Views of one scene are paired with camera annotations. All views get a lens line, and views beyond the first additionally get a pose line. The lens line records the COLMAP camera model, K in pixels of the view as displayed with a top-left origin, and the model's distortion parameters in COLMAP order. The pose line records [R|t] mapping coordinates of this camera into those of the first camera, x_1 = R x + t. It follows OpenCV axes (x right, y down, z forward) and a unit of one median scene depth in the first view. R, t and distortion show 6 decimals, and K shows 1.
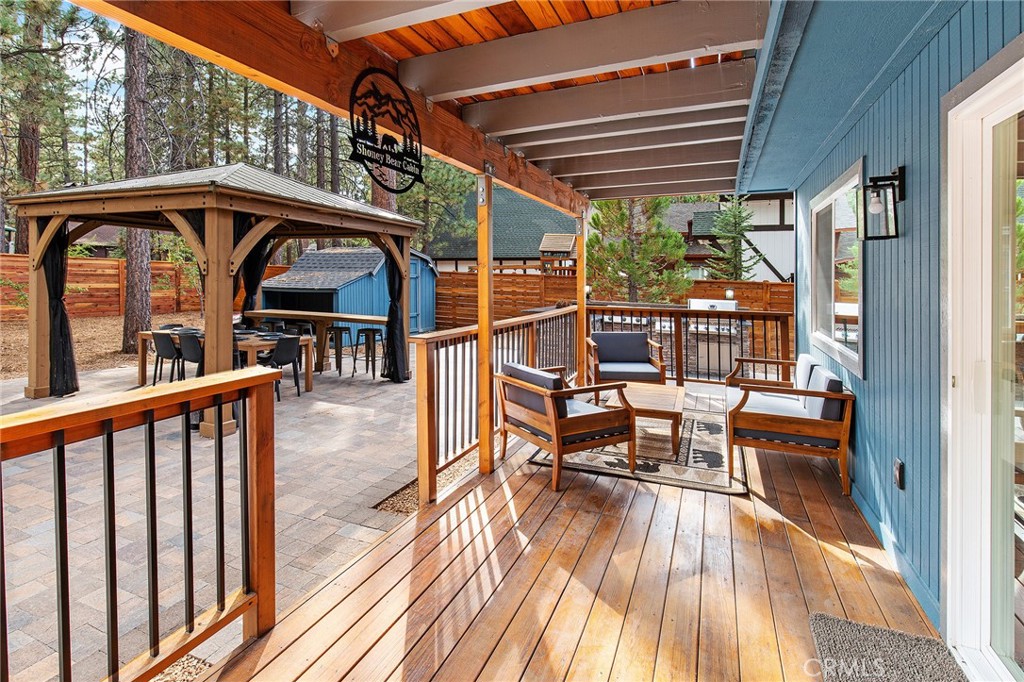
lens RADIAL K [[469.7, 0, 494.3], [0, 469.7, 261.0], [0, 0, 1]] dist [0.012652, -0.002638]
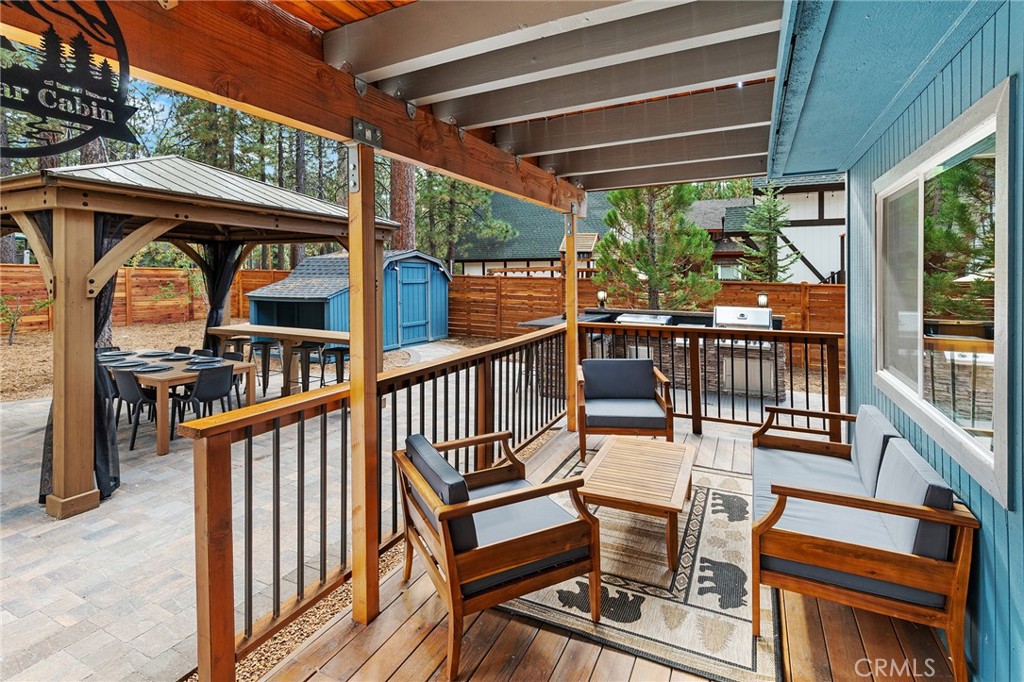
lens RADIAL K [[469.7, 0, 519.9], [0, 469.7, 273.9], [0, 0, 1]] dist [0.012652, -0.002638]
pose [[0.999724, -0.015663, -0.017519, 0.094162], [0.016134, 0.999502, 0.027110, -0.011176], [0.017086, -0.027385, 0.999479, 0.174374]]
